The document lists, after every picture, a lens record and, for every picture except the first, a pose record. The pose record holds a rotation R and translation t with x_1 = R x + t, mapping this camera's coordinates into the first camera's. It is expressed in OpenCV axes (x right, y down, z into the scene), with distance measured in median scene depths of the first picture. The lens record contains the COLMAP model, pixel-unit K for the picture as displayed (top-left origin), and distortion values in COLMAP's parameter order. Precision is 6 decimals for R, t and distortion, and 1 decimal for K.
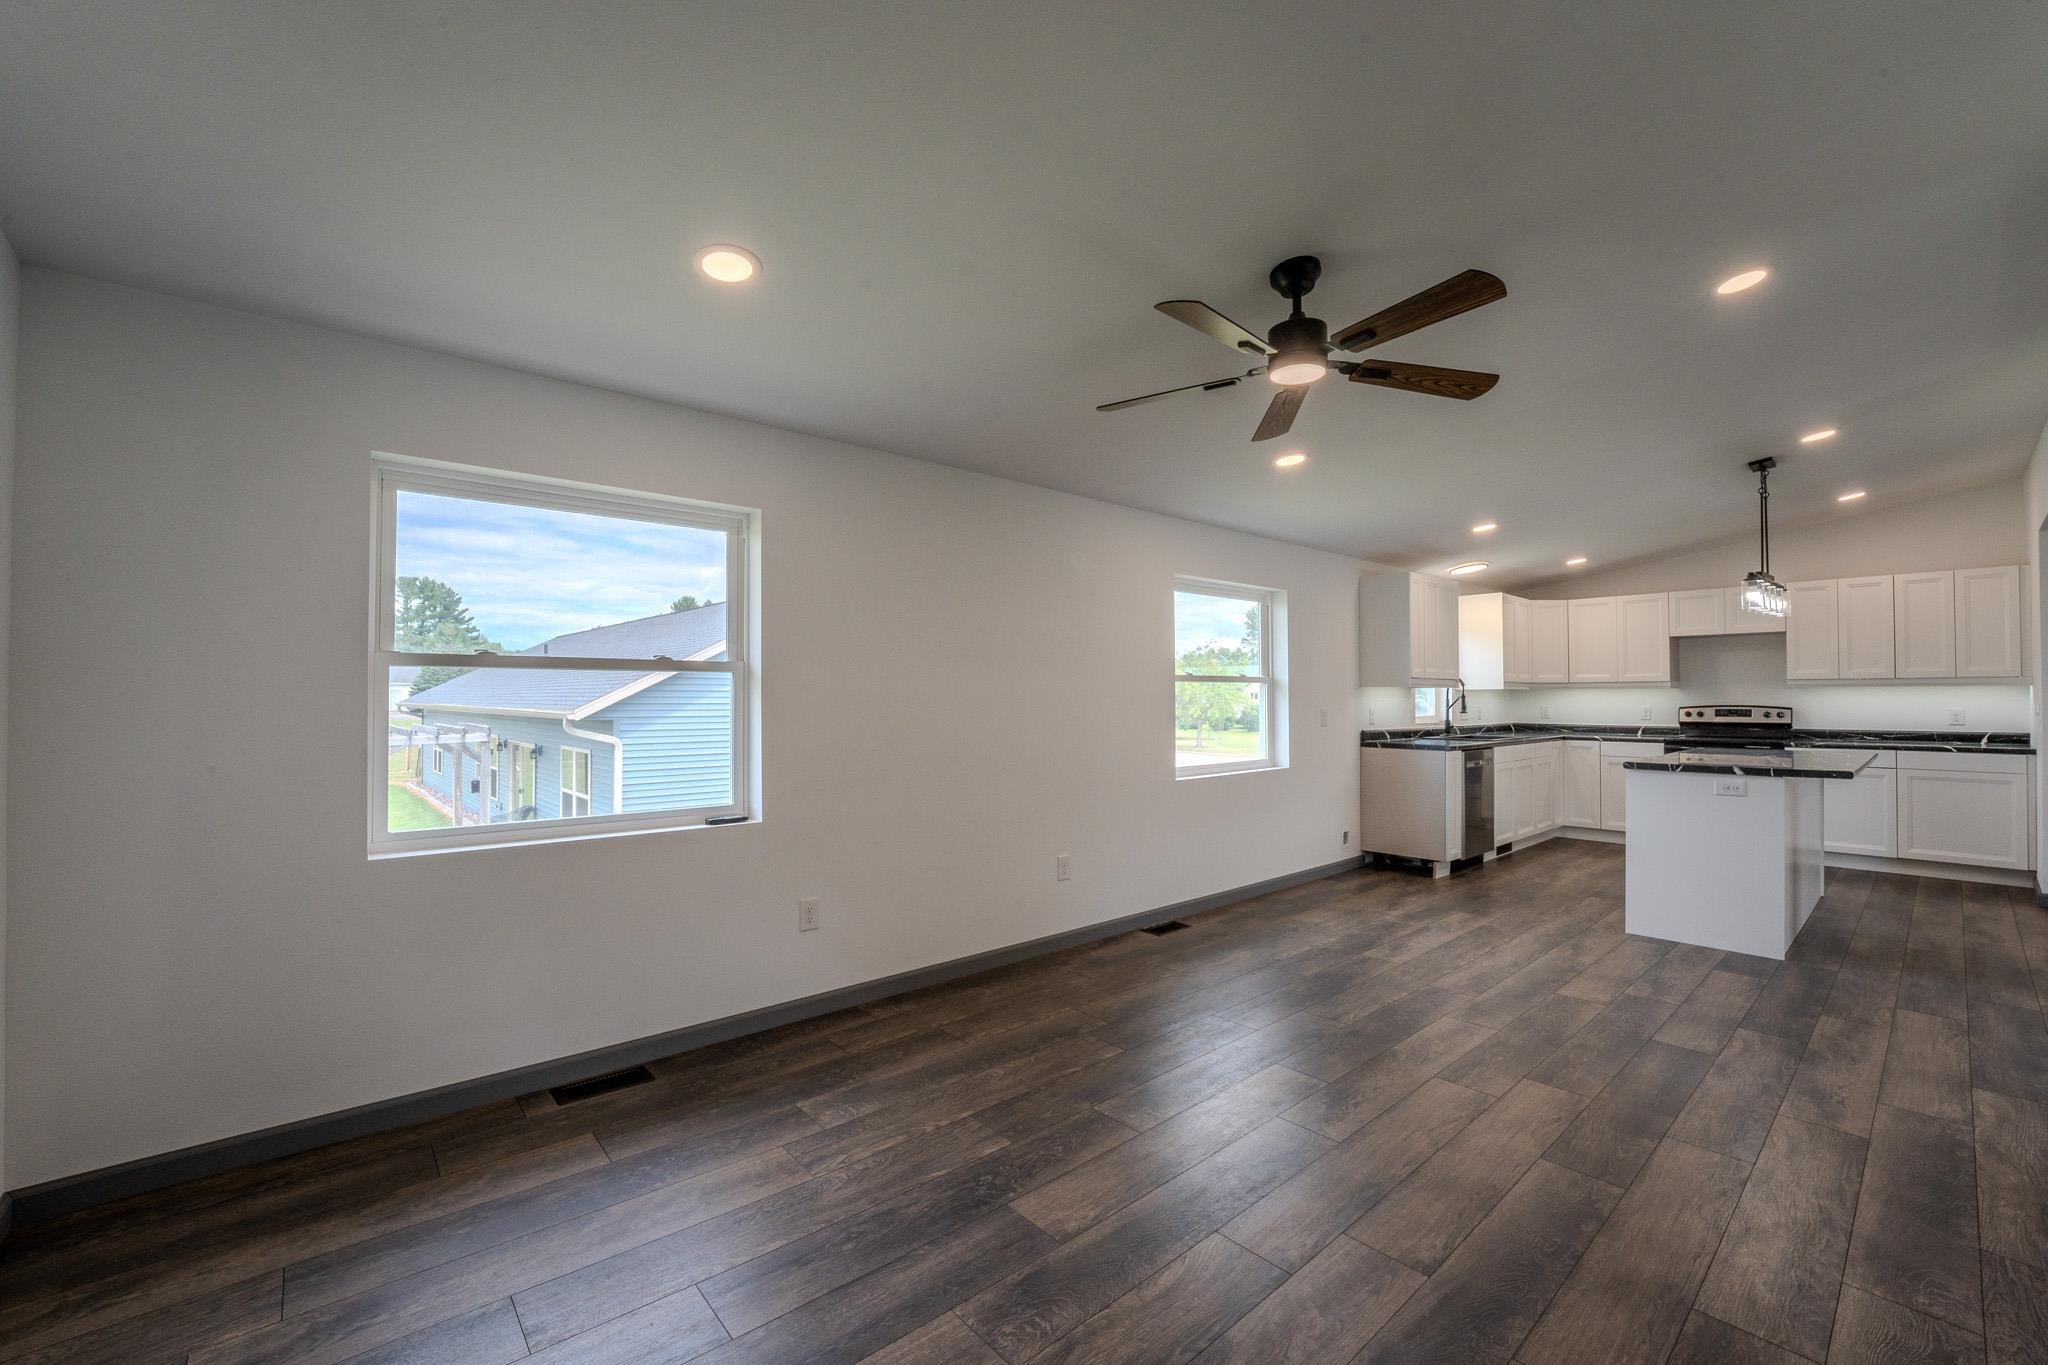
lens RADIAL K [[839.9, 0, 1023.4], [0, 839.9, 689.8], [0, 0, 1]] dist [-0.031667, 0.005911]
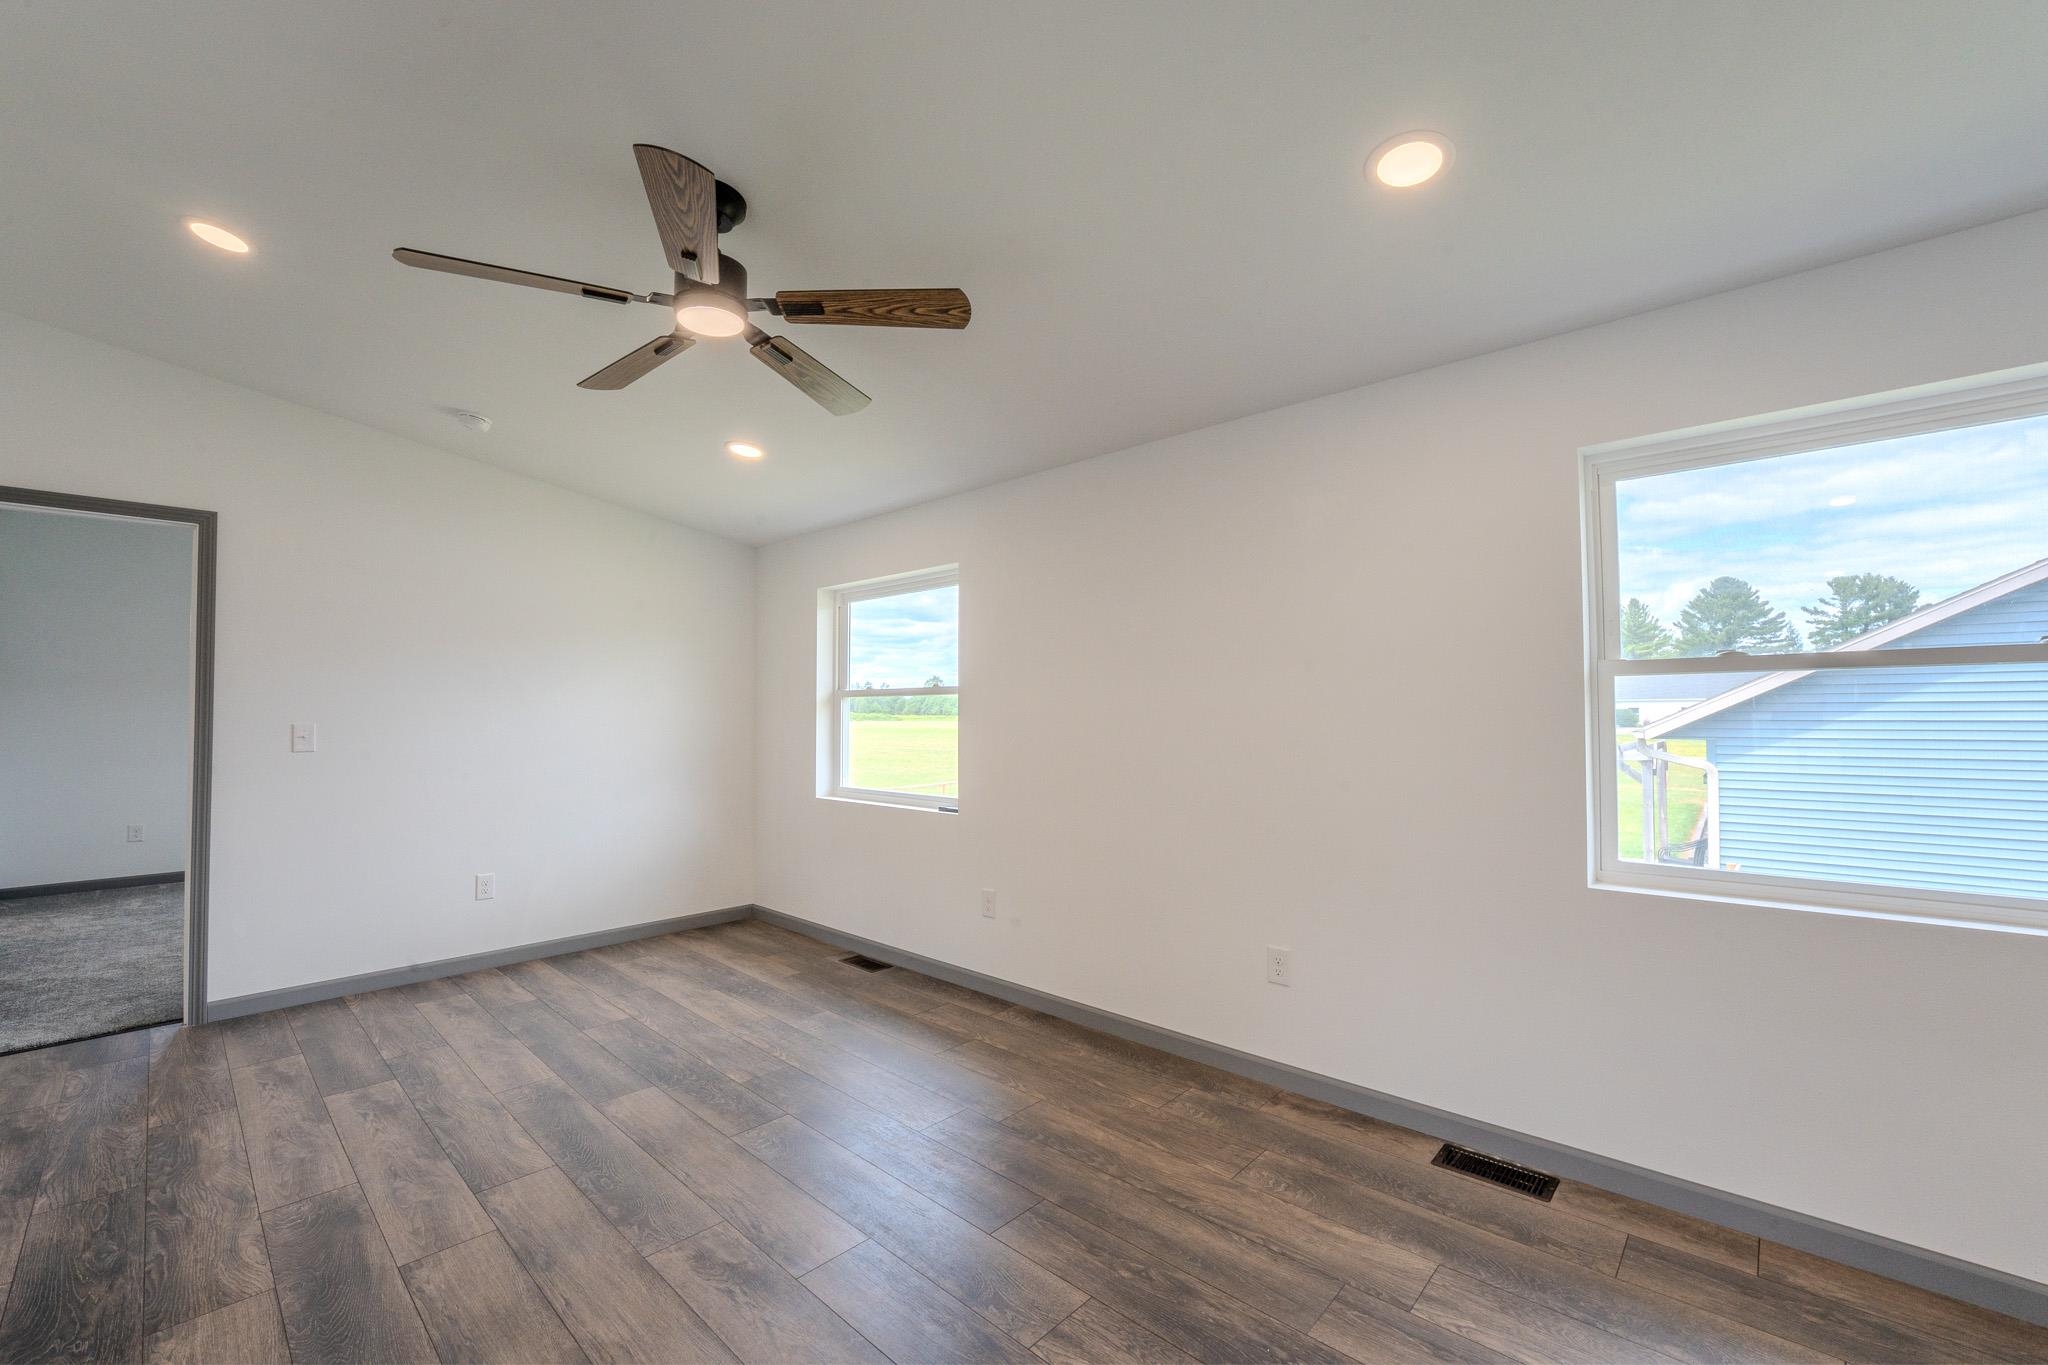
lens RADIAL K [[839.9, 0, 1023.4], [0, 839.9, 689.8], [0, 0, 1]] dist [-0.031667, 0.005911]
pose [[0.096762, -0.030206, -0.994849, 0.965289], [0.011124, 0.999510, -0.029265, 0.010879], [0.995245, -0.008235, 0.097050, 1.007268]]
